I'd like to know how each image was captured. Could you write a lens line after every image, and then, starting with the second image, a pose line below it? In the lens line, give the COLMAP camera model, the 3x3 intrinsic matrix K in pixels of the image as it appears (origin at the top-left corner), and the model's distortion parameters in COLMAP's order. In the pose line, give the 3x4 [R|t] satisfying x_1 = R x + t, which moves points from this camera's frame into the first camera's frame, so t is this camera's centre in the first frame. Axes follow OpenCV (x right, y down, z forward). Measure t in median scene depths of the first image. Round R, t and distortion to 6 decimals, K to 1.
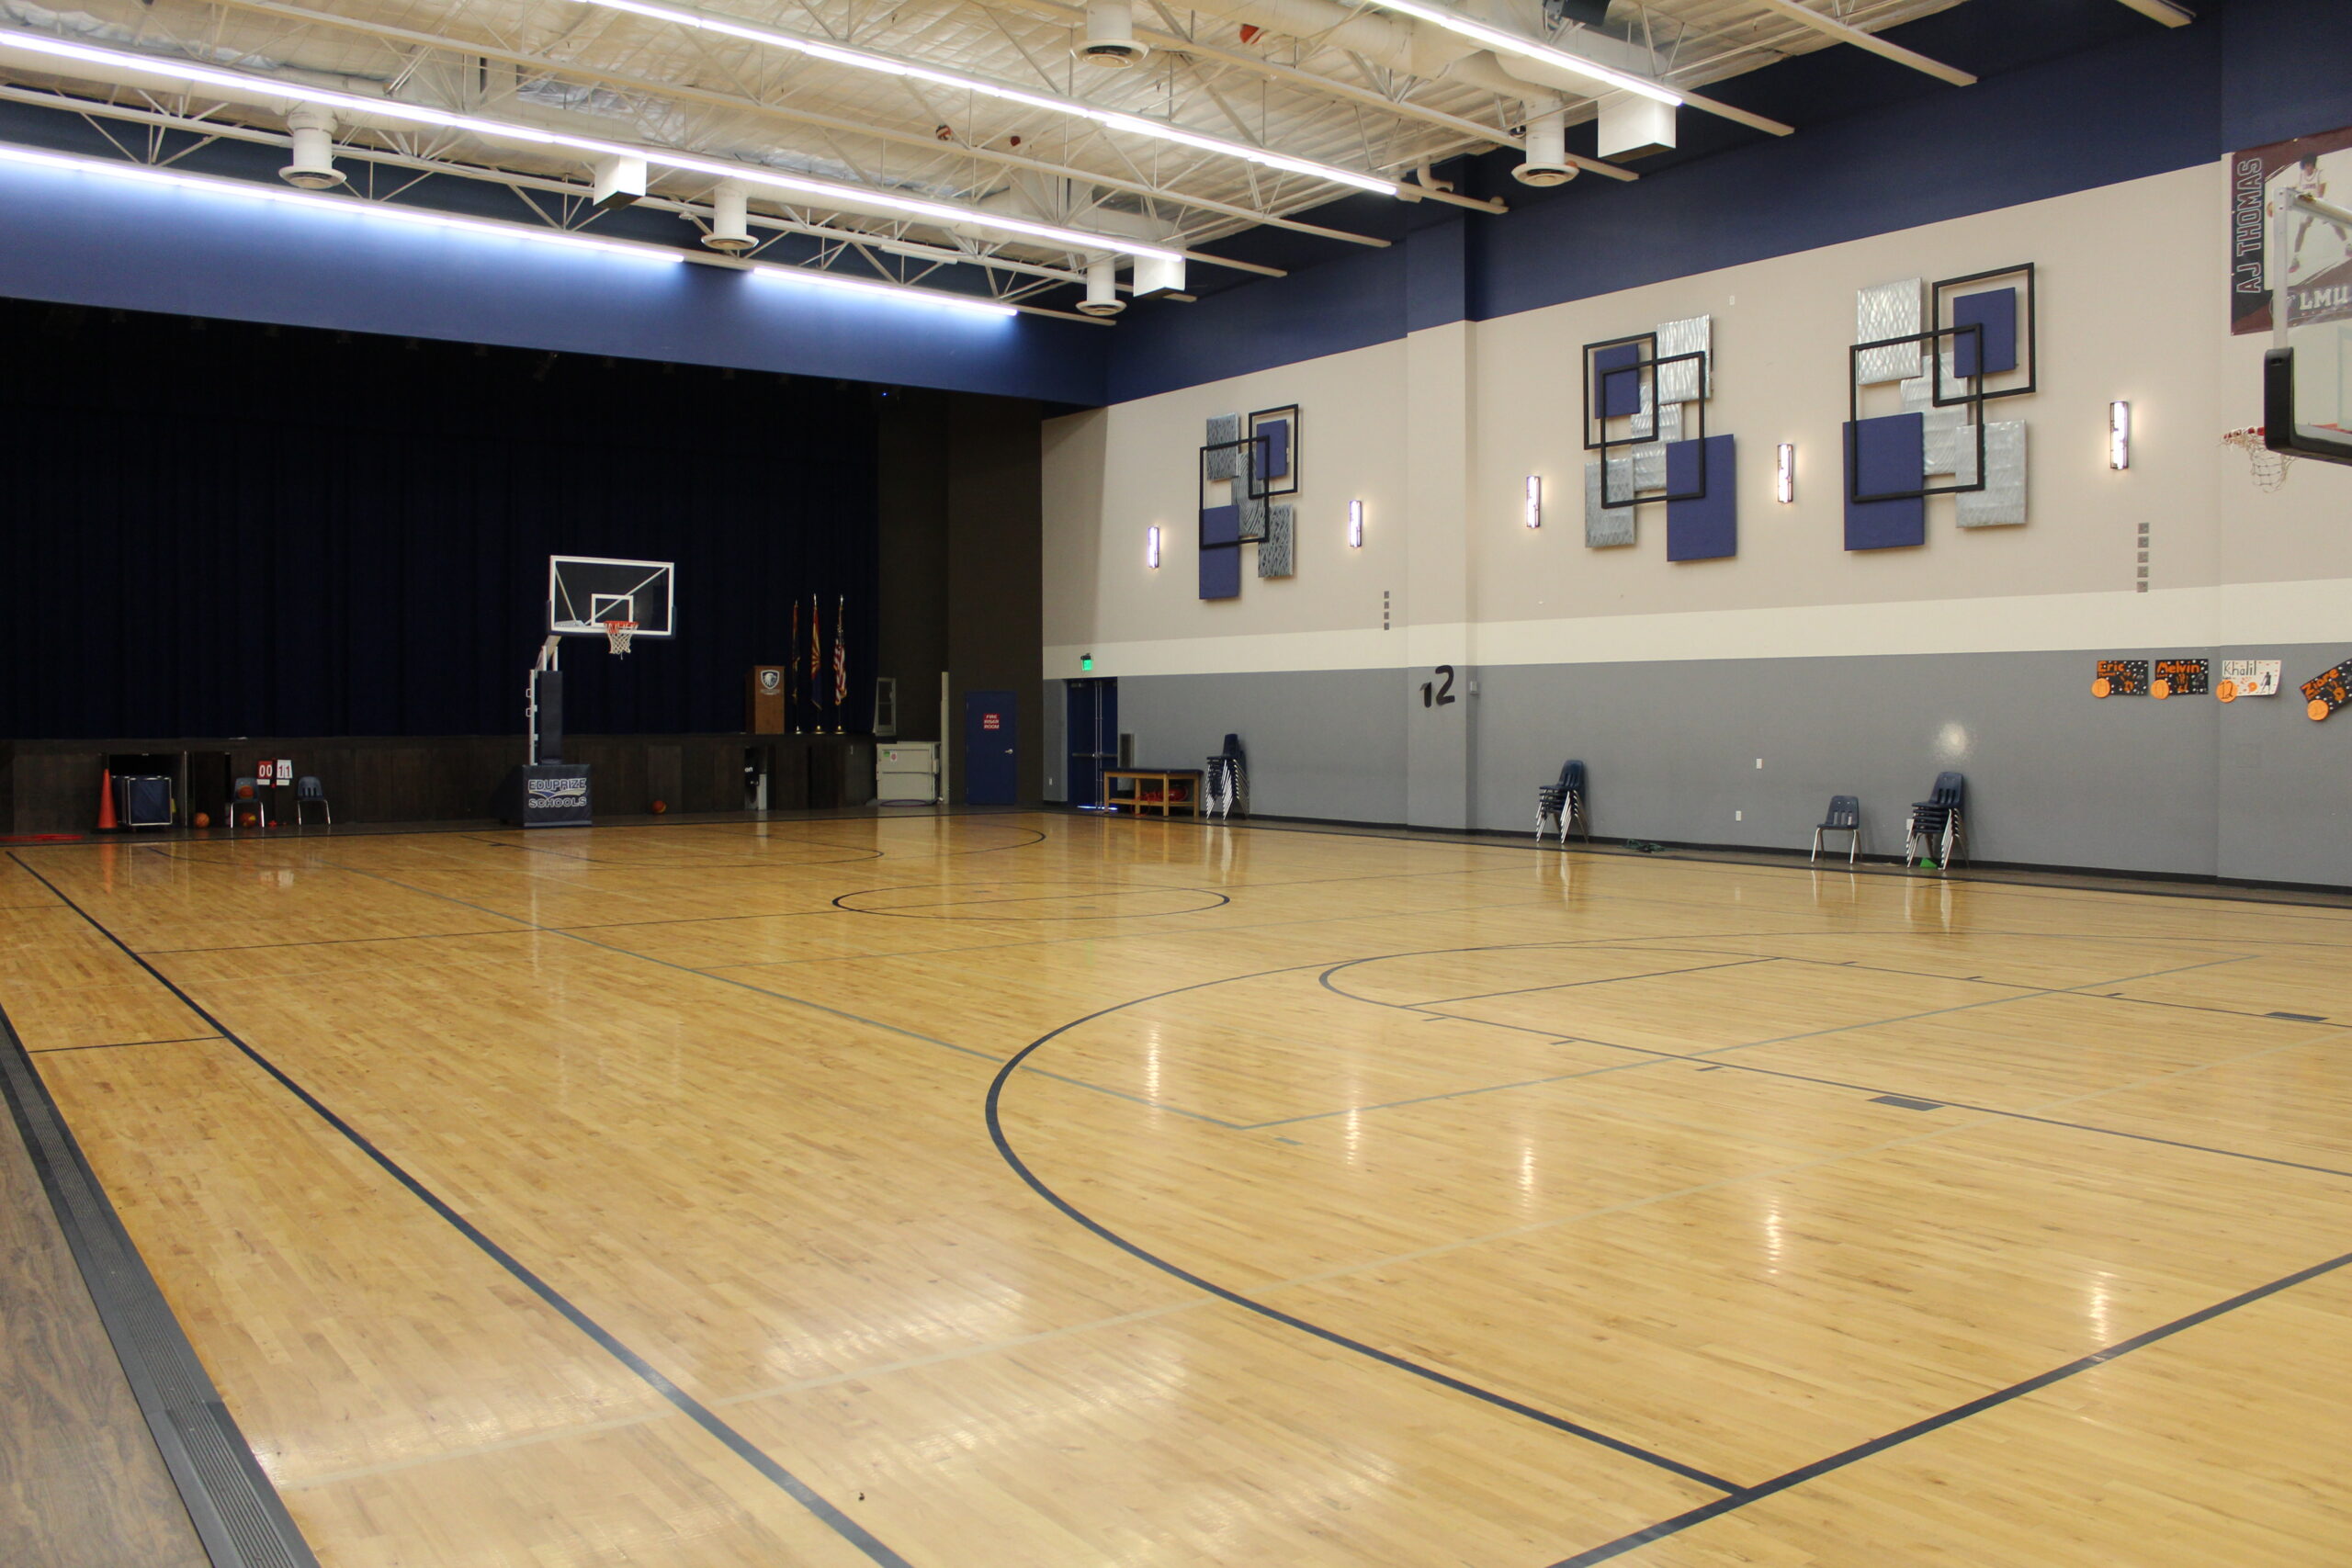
lens RADIAL K [[1907.6, 0, 1221.8], [0, 1907.6, 773.1], [0, 0, 1]] dist [-0.020549, 0.002348]
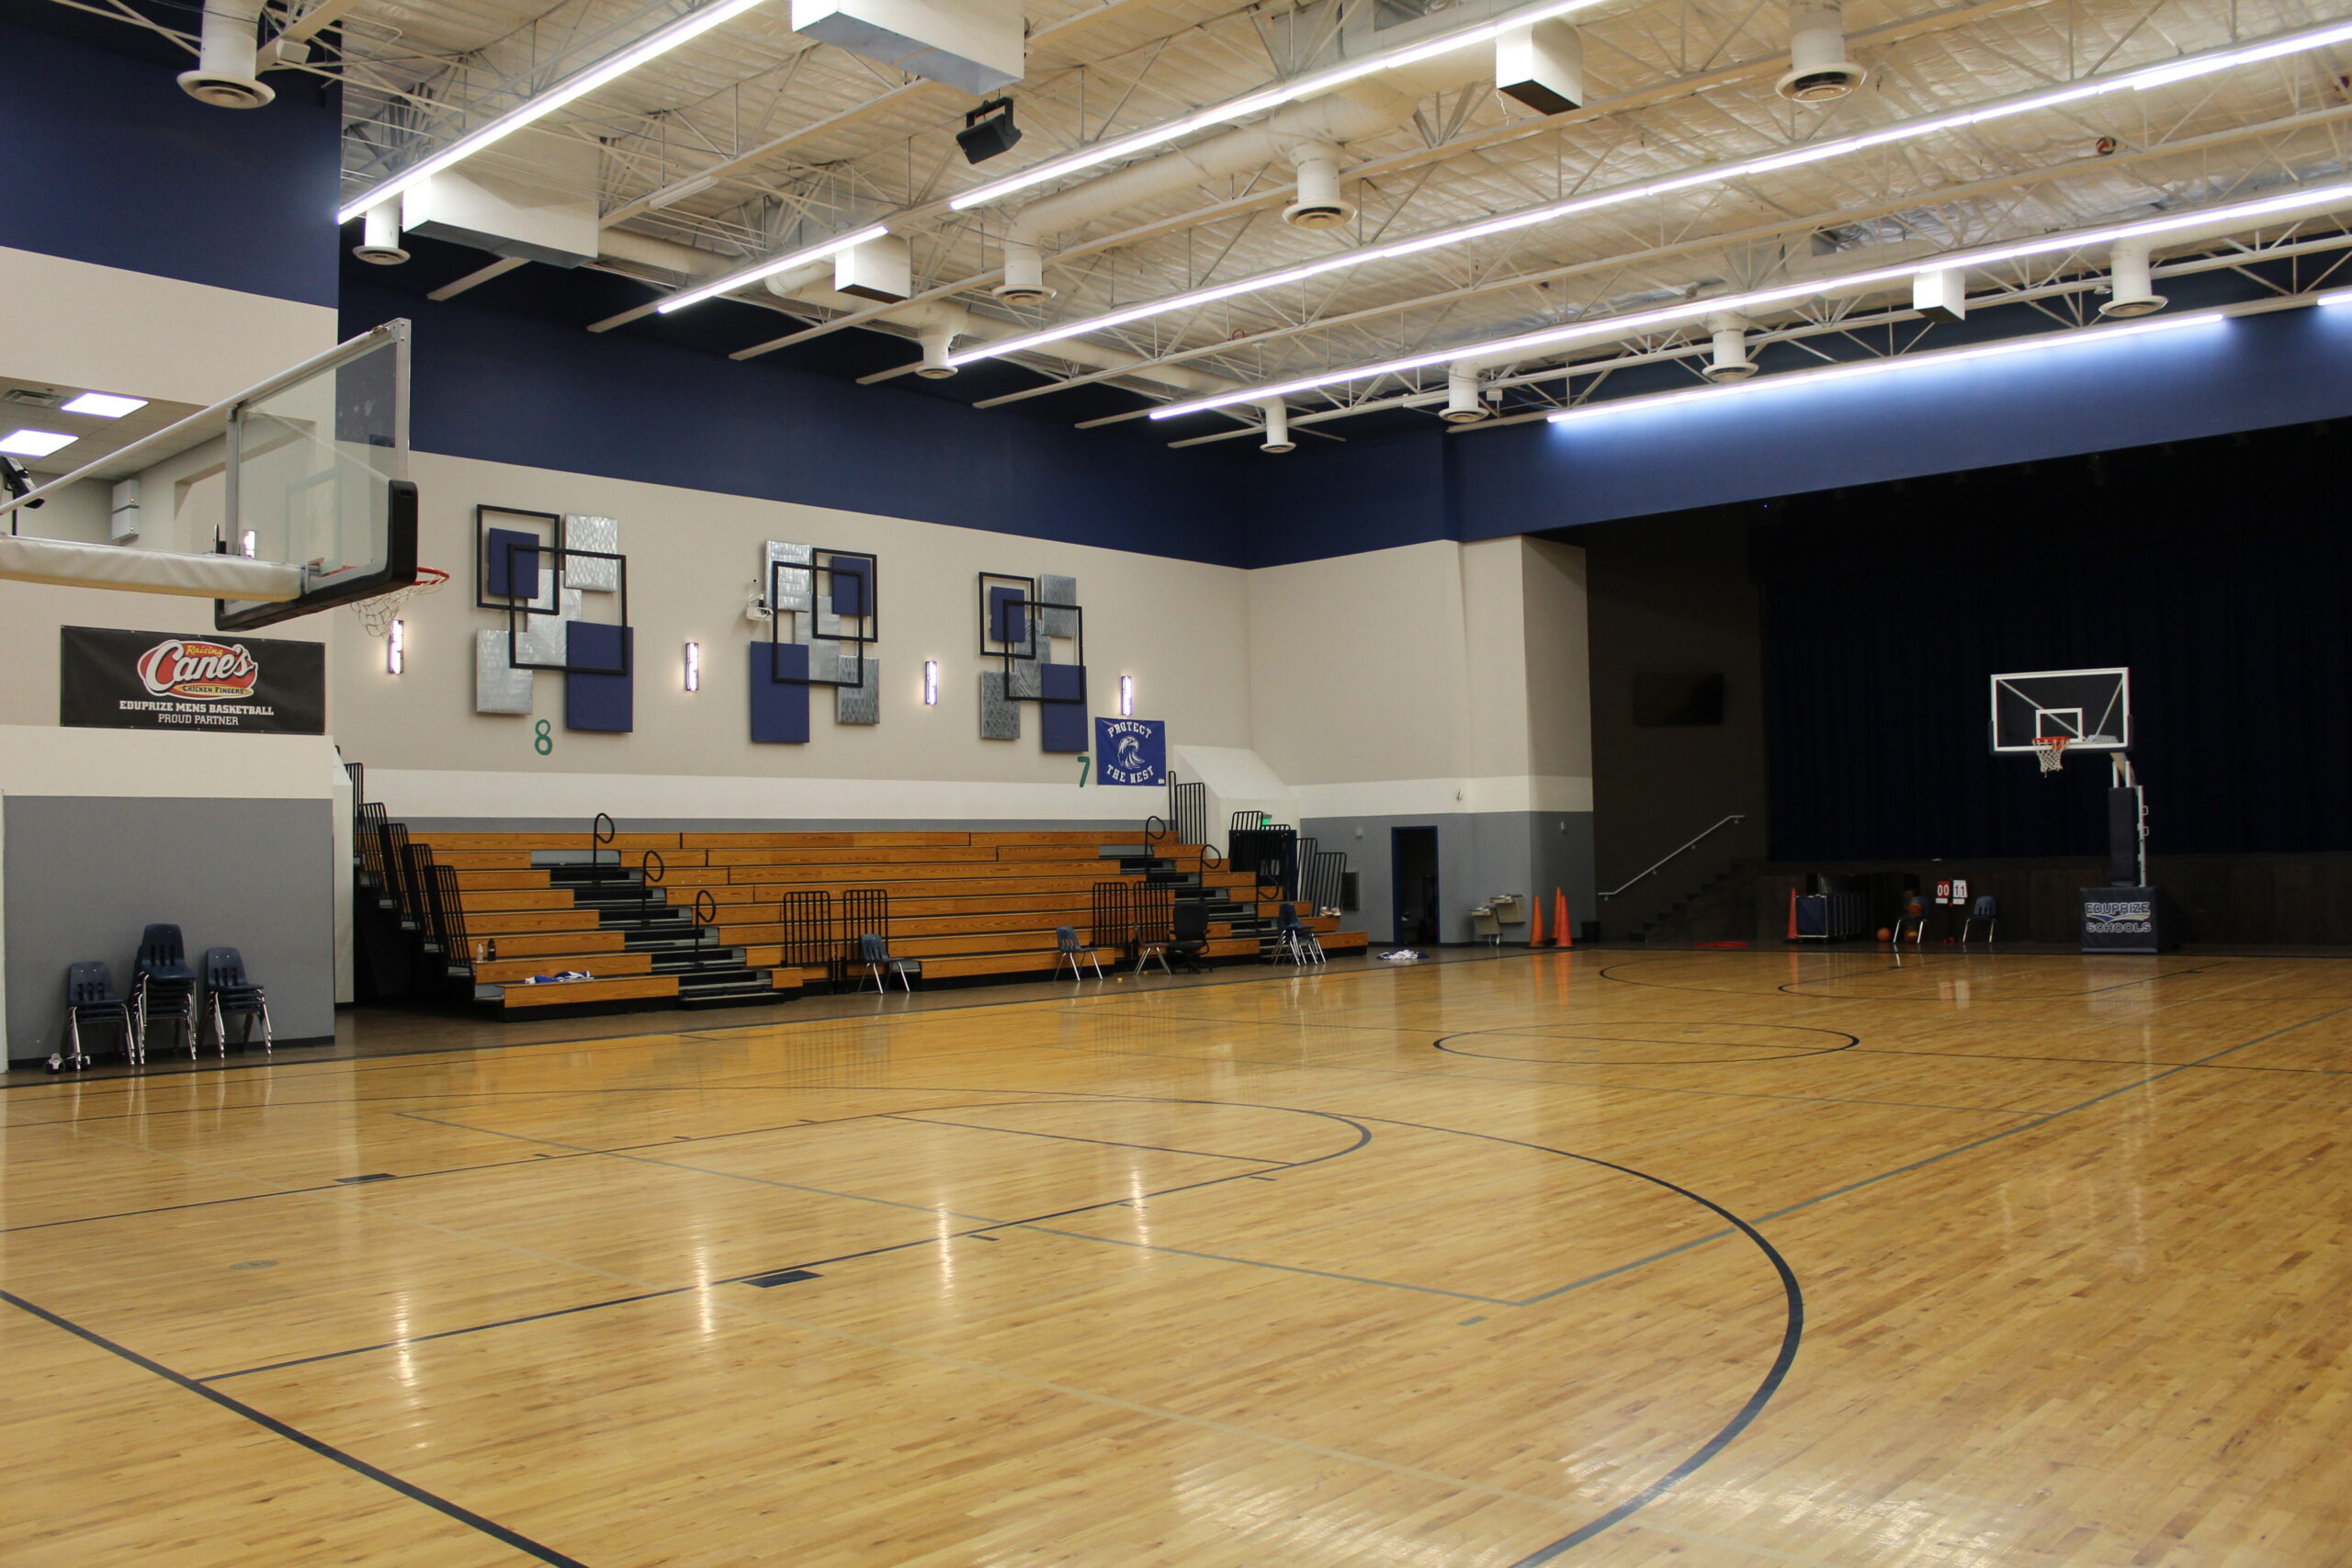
lens RADIAL K [[1991.4, 0, 1176.0], [0, 1991.4, 784.0], [0, 0, 1]] dist [-0.224684, 0.197365]
pose [[0.198242, -0.039494, -0.979357, 0.504246], [-0.017656, 0.998882, -0.043855, -0.006108], [0.979994, 0.025985, 0.197323, 0.377666]]
